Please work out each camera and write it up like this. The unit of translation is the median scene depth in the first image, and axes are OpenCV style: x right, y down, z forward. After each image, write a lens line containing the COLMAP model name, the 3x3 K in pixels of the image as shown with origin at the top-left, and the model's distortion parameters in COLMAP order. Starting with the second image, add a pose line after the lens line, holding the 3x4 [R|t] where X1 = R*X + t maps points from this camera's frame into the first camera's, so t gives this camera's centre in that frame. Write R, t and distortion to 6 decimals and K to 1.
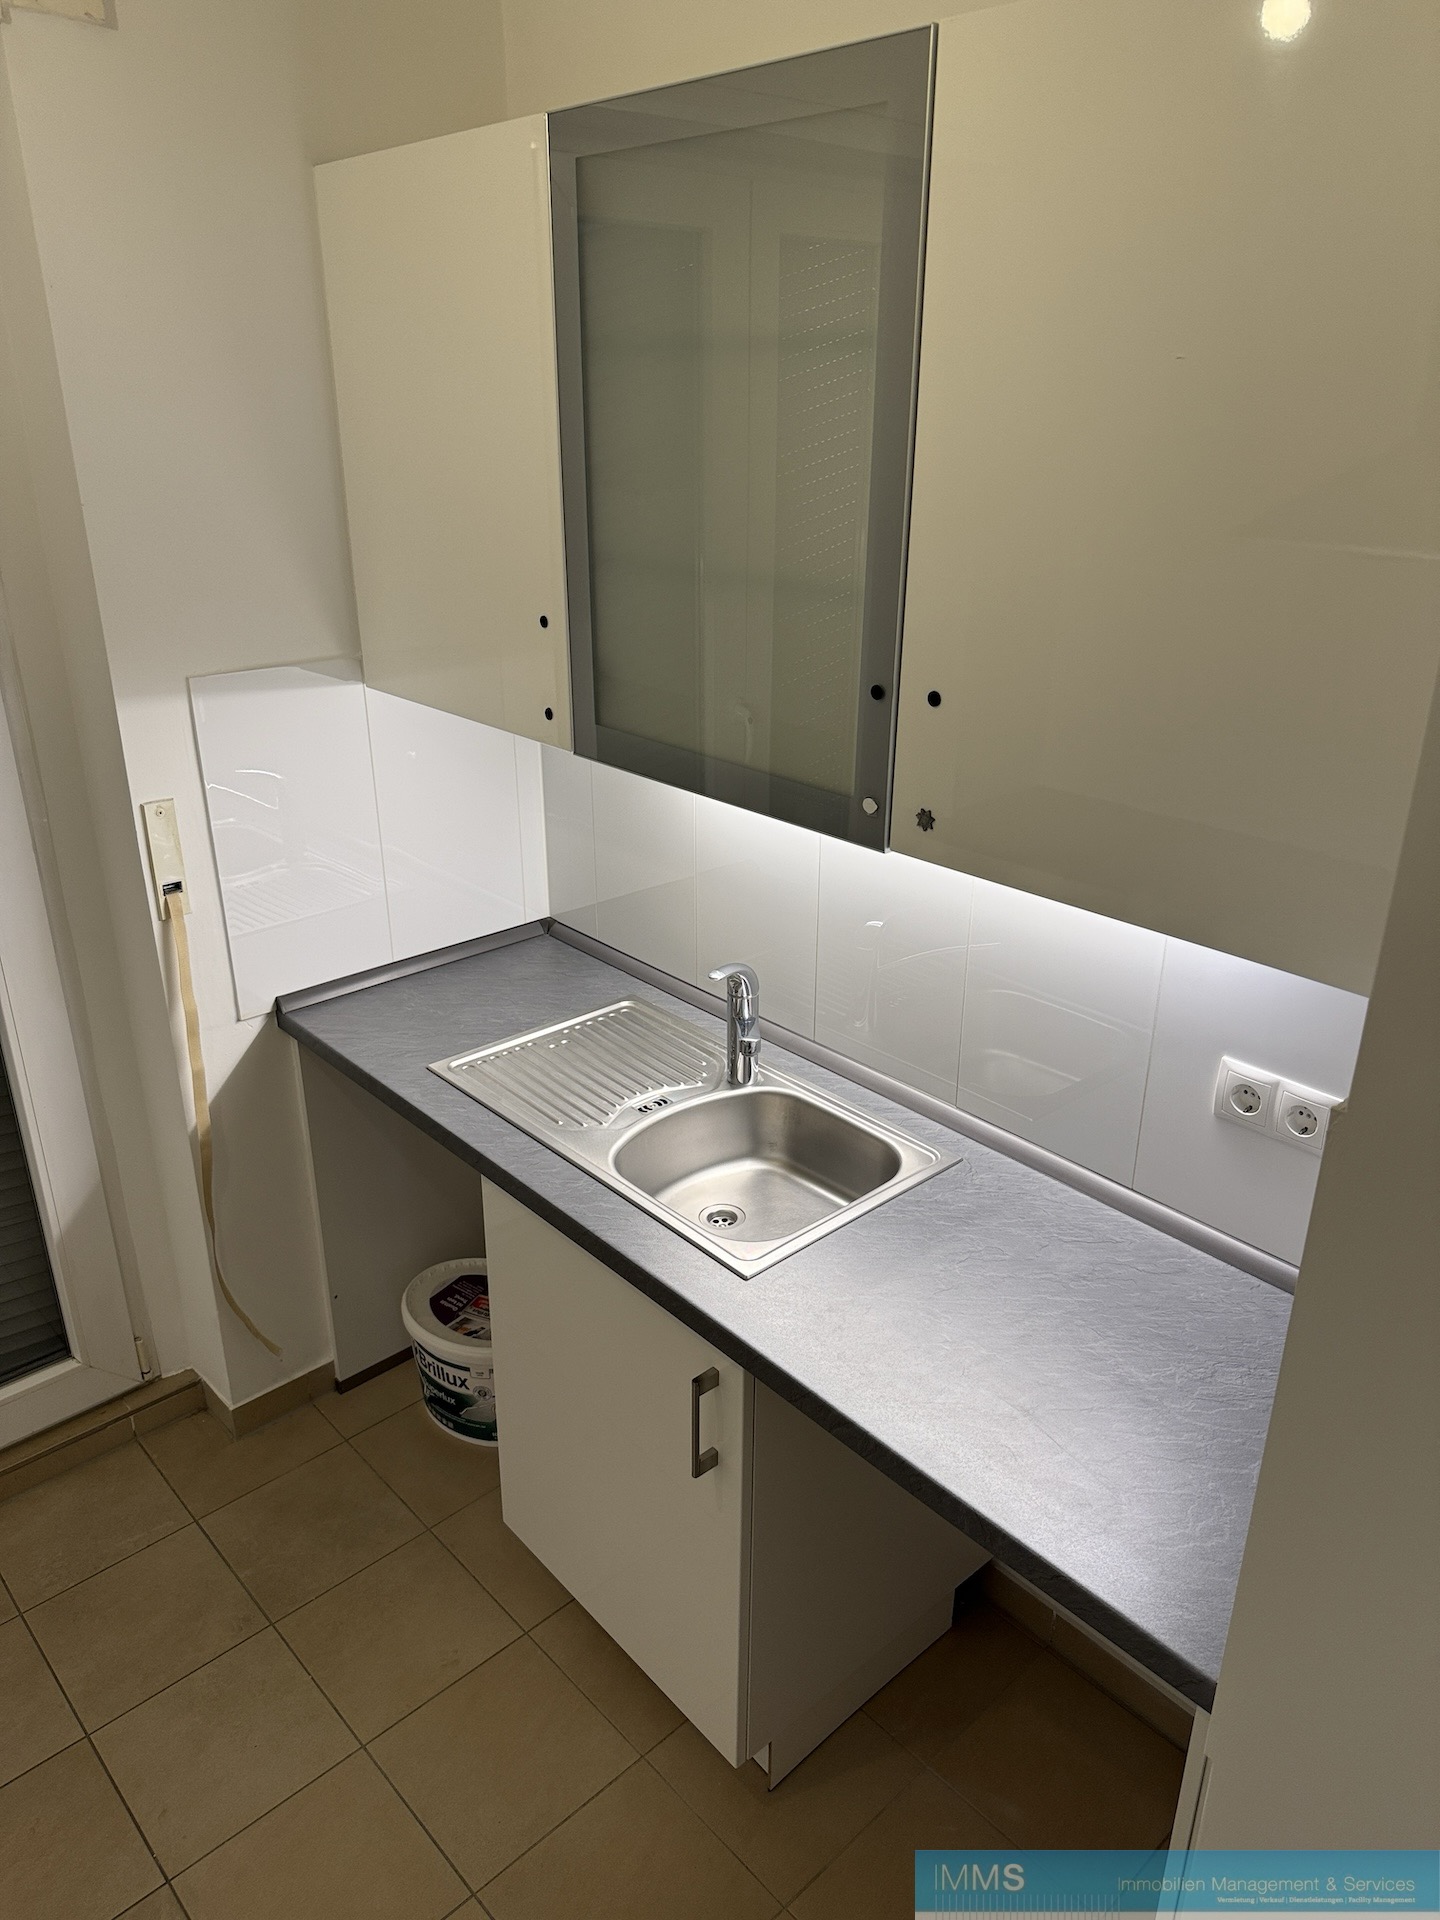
lens RADIAL K [[1362.9, 0, 715.4], [0, 1362.9, 973.4], [0, 0, 1]] dist [0.085295, -0.112536]
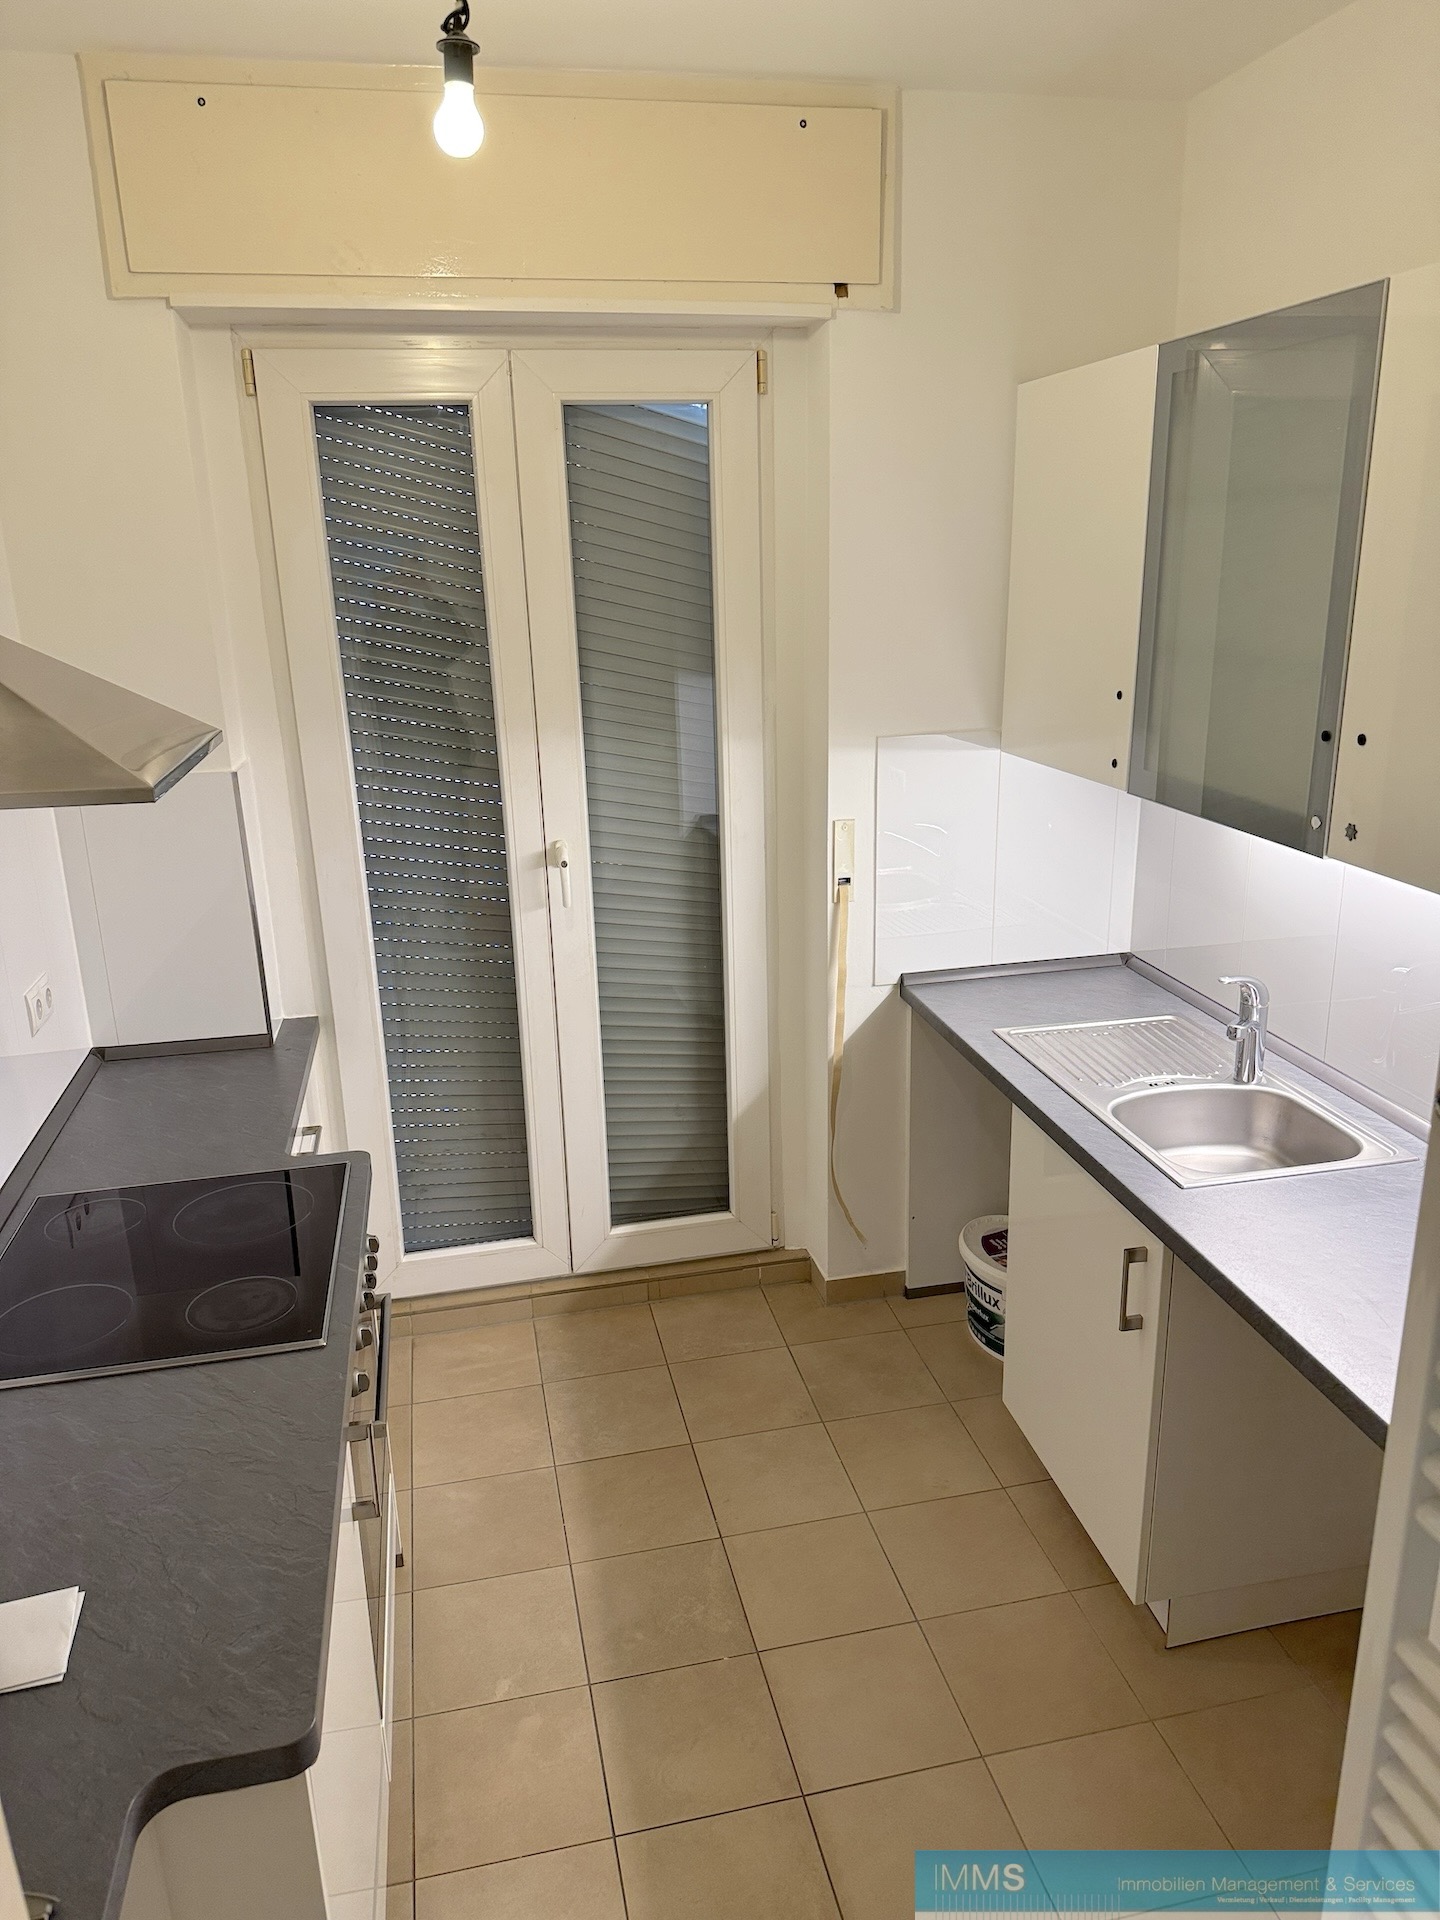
lens RADIAL K [[1362.9, 0, 715.4], [0, 1362.9, 973.4], [0, 0, 1]] dist [0.085295, -0.112536]
pose [[0.863302, 0.124606, -0.489063, 0.189550], [-0.175105, 0.982799, -0.058696, 0.134124], [0.473337, 0.136310, 0.870271, -0.277242]]
